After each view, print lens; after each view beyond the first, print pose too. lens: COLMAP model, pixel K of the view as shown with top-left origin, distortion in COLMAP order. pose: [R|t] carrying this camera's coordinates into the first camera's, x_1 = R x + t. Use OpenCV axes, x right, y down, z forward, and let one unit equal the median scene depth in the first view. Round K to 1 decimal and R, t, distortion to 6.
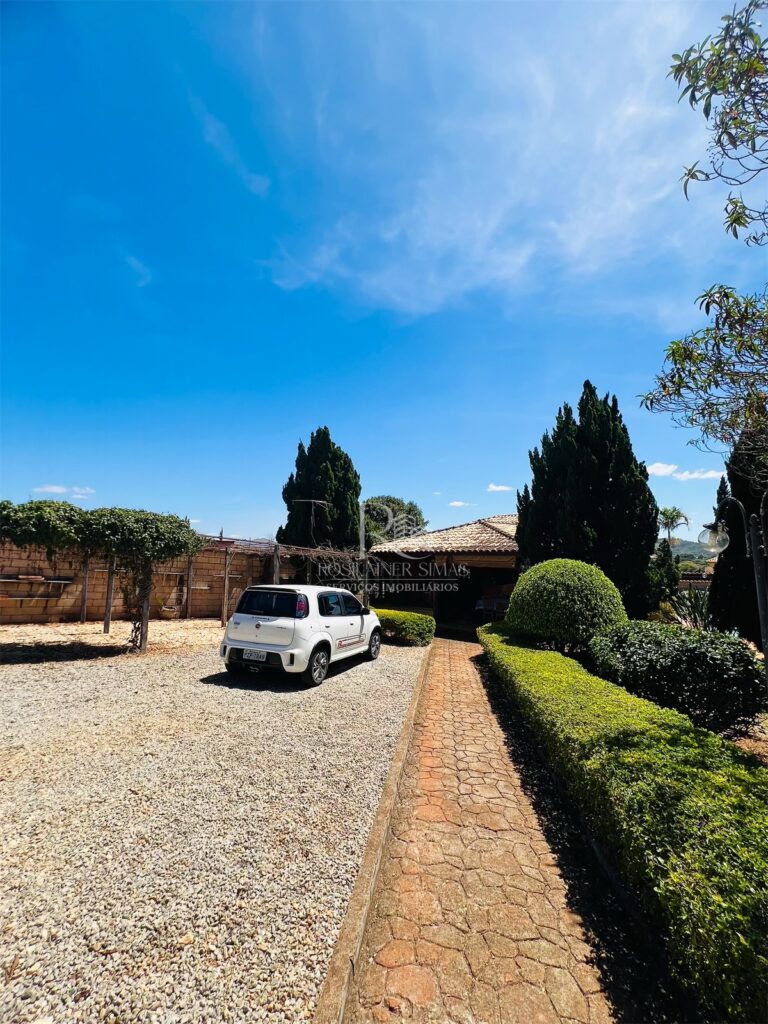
lens RADIAL K [[411.7, 0, 386.7], [0, 411.7, 510.0], [0, 0, 1]] dist [0.001637, -0.002264]
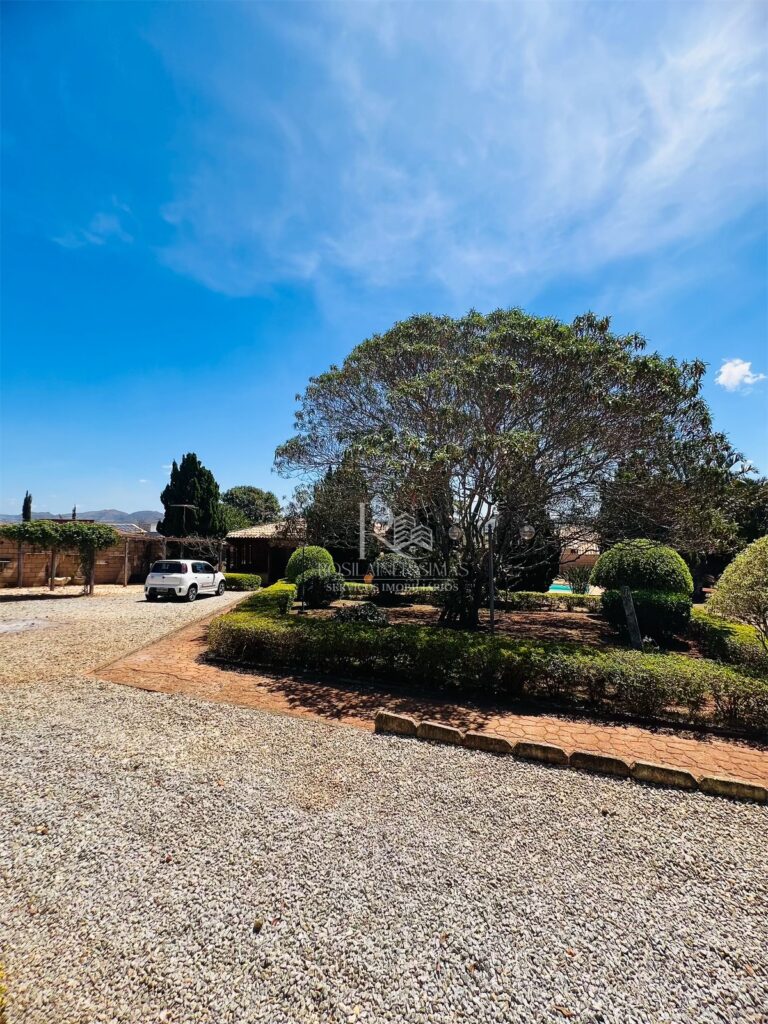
lens RADIAL K [[411.7, 0, 389.3], [0, 411.7, 513.2], [0, 0, 1]] dist [0.001637, -0.002264]
pose [[0.954348, 0.012652, 0.298427, 0.054961], [-0.033791, 0.997262, 0.065783, -0.073610], [-0.296778, -0.072864, 0.952163, -0.418281]]
